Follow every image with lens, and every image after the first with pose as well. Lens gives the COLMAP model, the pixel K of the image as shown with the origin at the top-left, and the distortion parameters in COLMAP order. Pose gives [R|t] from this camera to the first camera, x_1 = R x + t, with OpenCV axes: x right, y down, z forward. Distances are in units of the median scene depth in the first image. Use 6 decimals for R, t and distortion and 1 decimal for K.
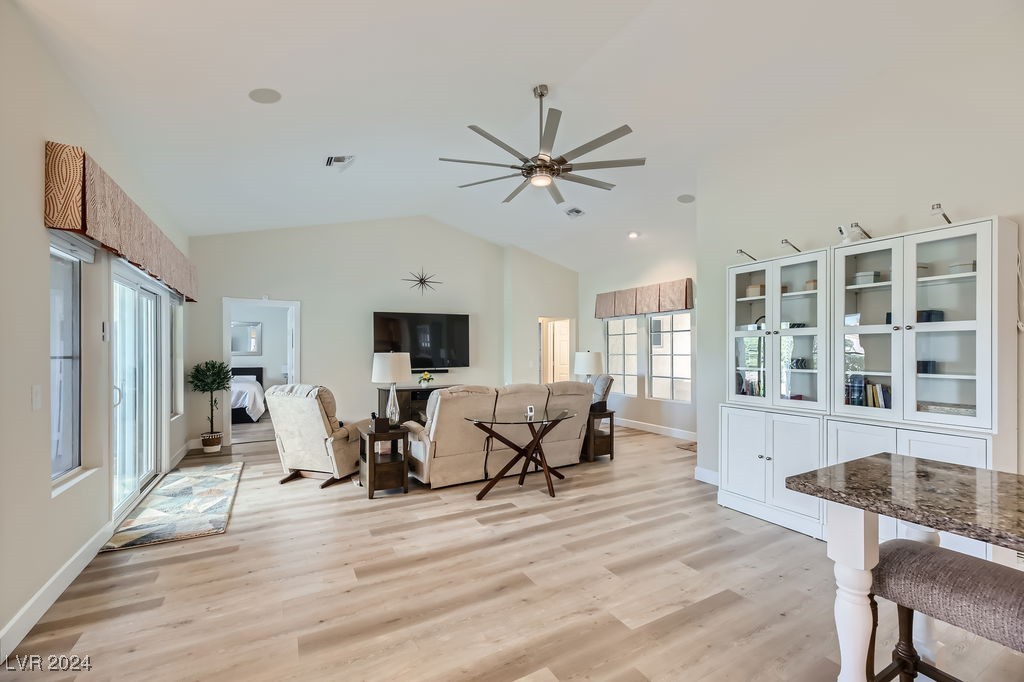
lens RADIAL K [[419.7, 0, 511.6], [0, 419.7, 349.8], [0, 0, 1]] dist [0.000859, -0.000059]
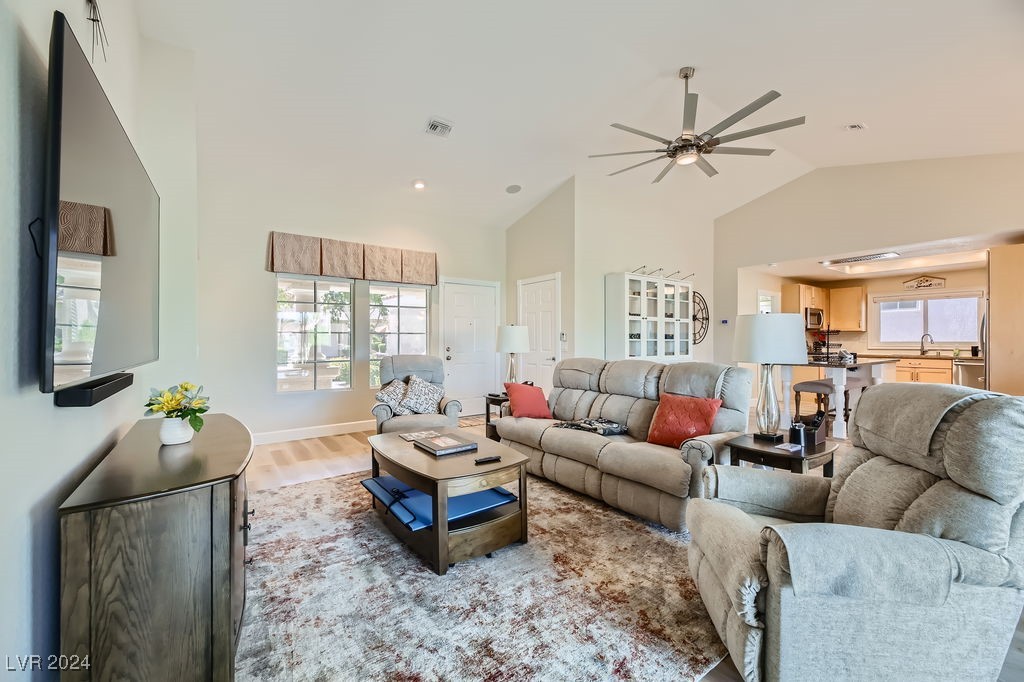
lens RADIAL K [[417.0, 0, 512.0], [0, 417.0, 341.0], [0, 0, 1]] dist [0.009889, 0.000028]
pose [[-0.120068, -0.001131, 0.992765, -1.116633], [-0.004259, 0.999991, 0.000624, 0.057470], [-0.992757, -0.004154, -0.120072, 1.911923]]
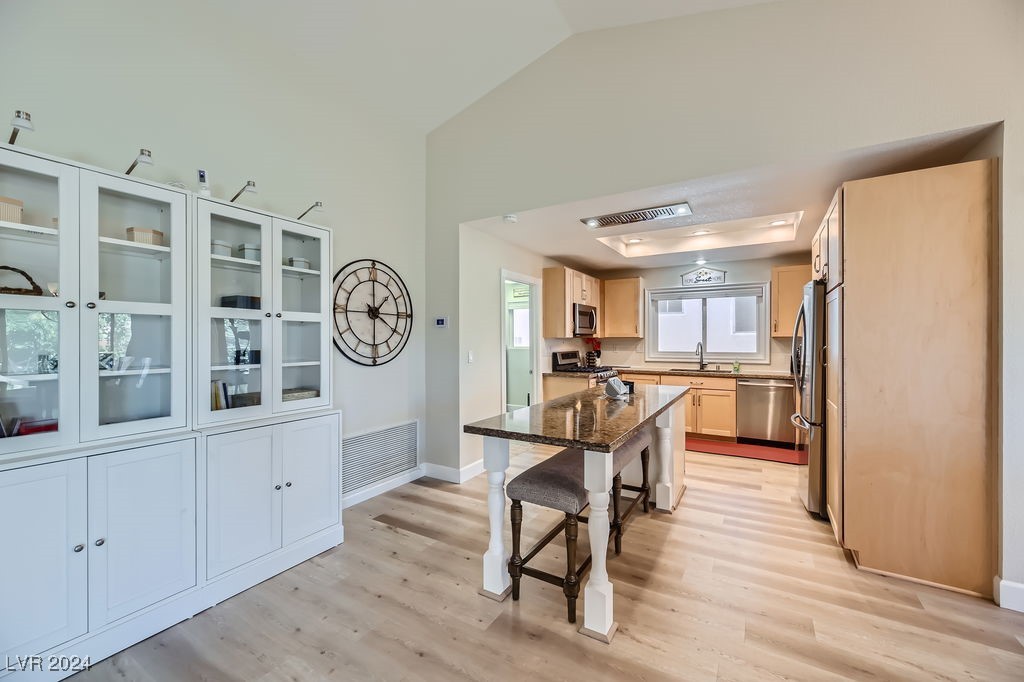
lens RADIAL K [[411.2, 0, 512.0], [0, 411.2, 341.0], [0, 0, 1]] dist [0.002536, 0.000186]
pose [[-0.499284, -0.001096, 0.866438, -0.107757], [-0.002861, 0.999996, -0.000383, 0.003283], [-0.866434, -0.002670, -0.499285, 0.863300]]
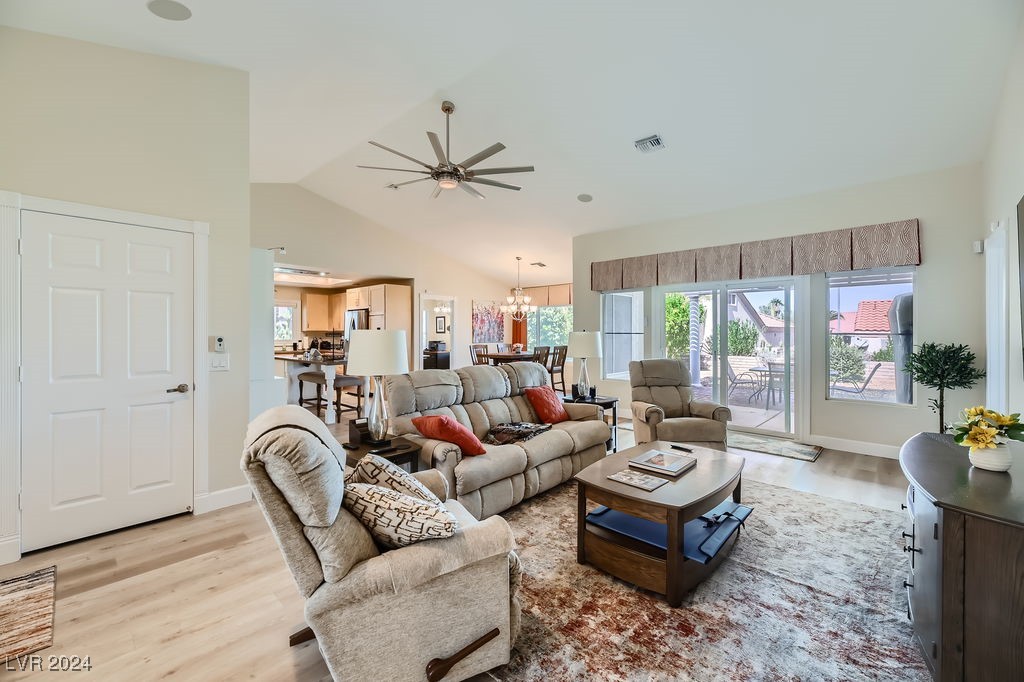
lens RADIAL K [[413.7, 0, 511.7], [0, 413.7, 335.1], [0, 0, 1]] dist [0.000698, -0.000038]
pose [[-0.948255, 0.002571, -0.317499, 0.330186], [0.002750, 0.999996, -0.000117, 0.022758], [0.317498, -0.000984, -0.948259, 2.632547]]
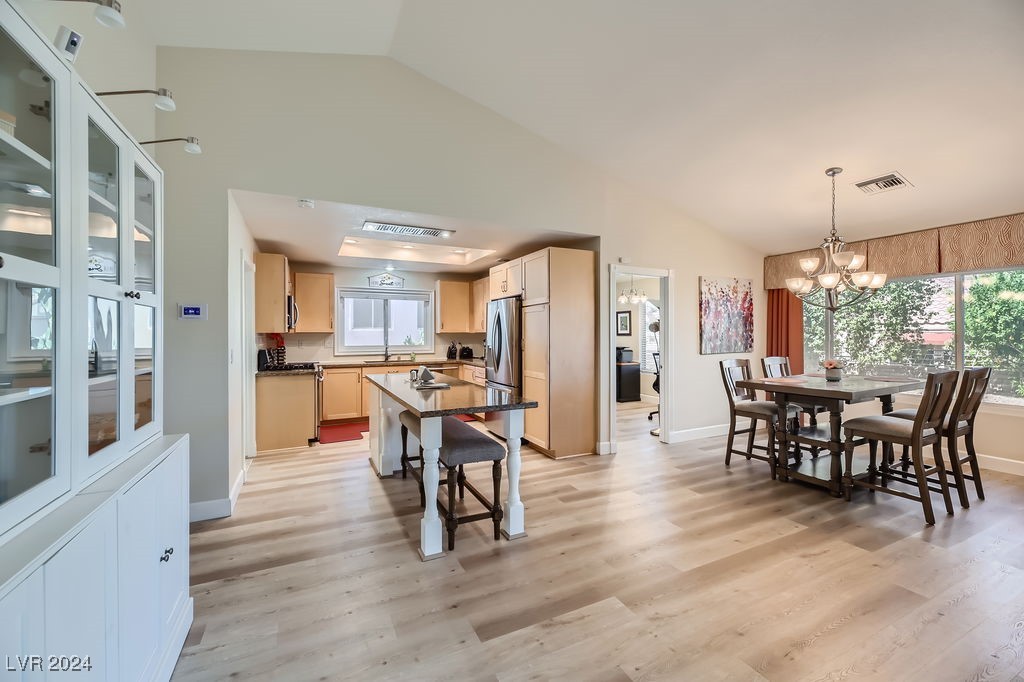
lens RADIAL K [[413.7, 0, 511.7], [0, 413.7, 335.1], [0, 0, 1]] dist [0.000698, -0.000038]
pose [[-0.998878, 0.003434, 0.047224, 0.322045], [0.003256, 0.999987, -0.003849, 0.006186], [-0.047236, -0.003691, -0.998877, 1.341537]]
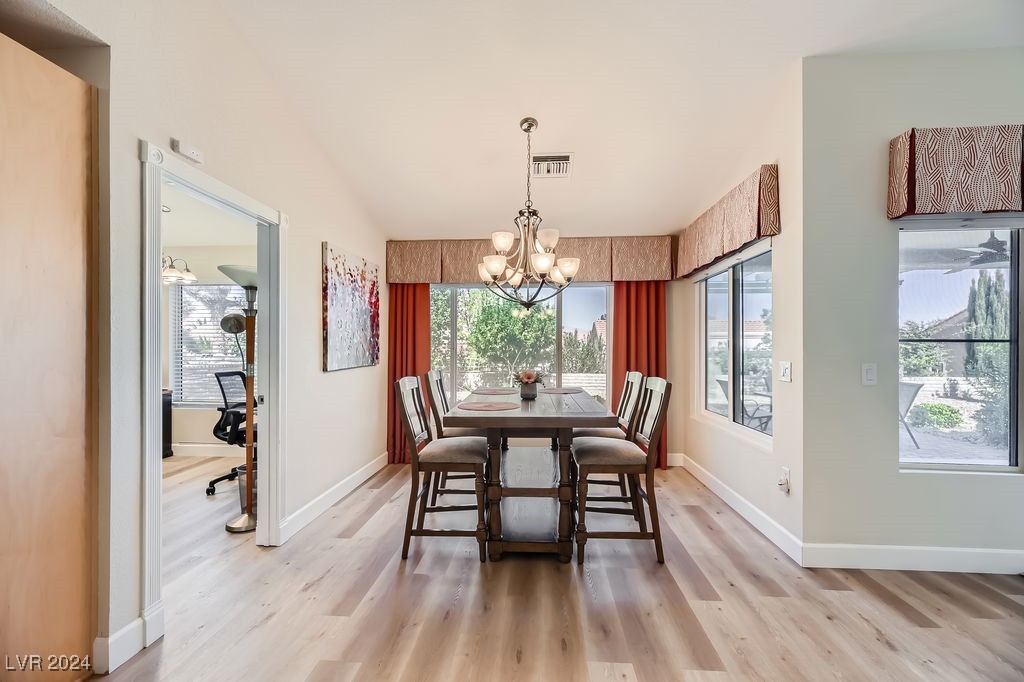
lens RADIAL K [[419.7, 0, 511.6], [0, 419.7, 349.8], [0, 0, 1]] dist [0.000859, -0.000059]
pose [[-0.546835, 0.003645, -0.837232, 0.240990], [0.004303, 0.999990, 0.001543, 0.027778], [0.837229, -0.002759, -0.546845, 0.551987]]
